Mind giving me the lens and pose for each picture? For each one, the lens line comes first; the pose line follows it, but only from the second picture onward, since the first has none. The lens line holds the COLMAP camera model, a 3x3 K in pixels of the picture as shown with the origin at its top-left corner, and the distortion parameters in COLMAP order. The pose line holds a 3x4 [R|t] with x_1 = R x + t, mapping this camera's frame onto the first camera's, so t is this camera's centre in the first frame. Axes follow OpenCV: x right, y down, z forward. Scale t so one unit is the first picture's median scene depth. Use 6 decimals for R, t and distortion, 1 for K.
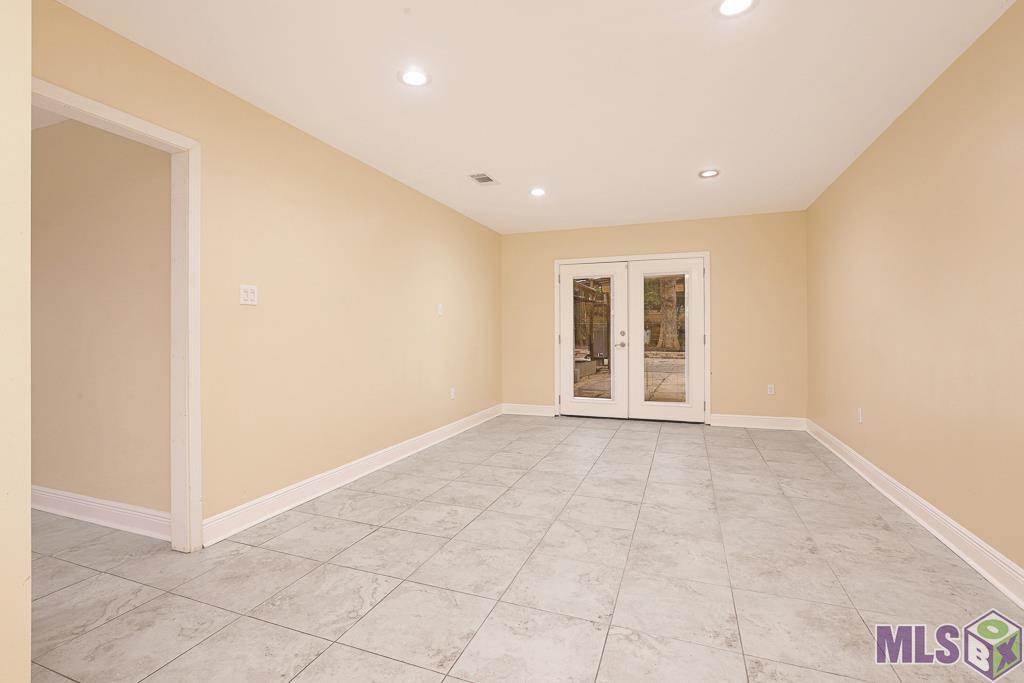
lens RADIAL K [[470.0, 0, 508.6], [0, 470.0, 328.9], [0, 0, 1]] dist [-0.046504, 0.018500]
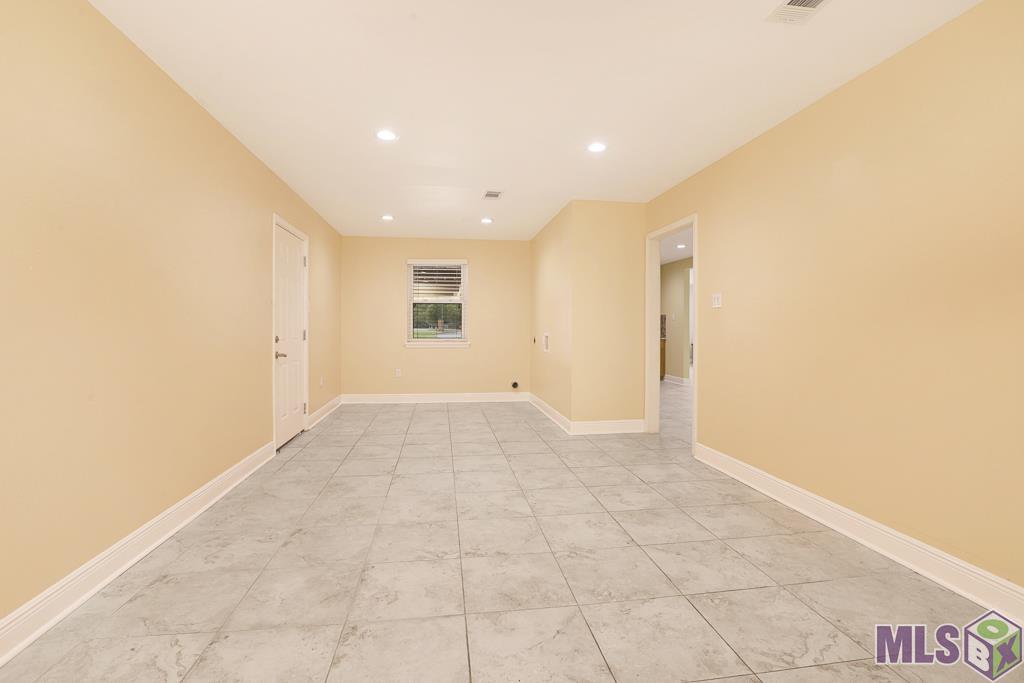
lens RADIAL K [[470.0, 0, 508.6], [0, 470.0, 328.9], [0, 0, 1]] dist [-0.046504, 0.018500]
pose [[-0.877276, 0.005298, -0.479957, 0.581507], [0.006649, 0.999977, -0.001116, 0.005500], [0.479940, -0.004170, -0.877291, 1.712334]]
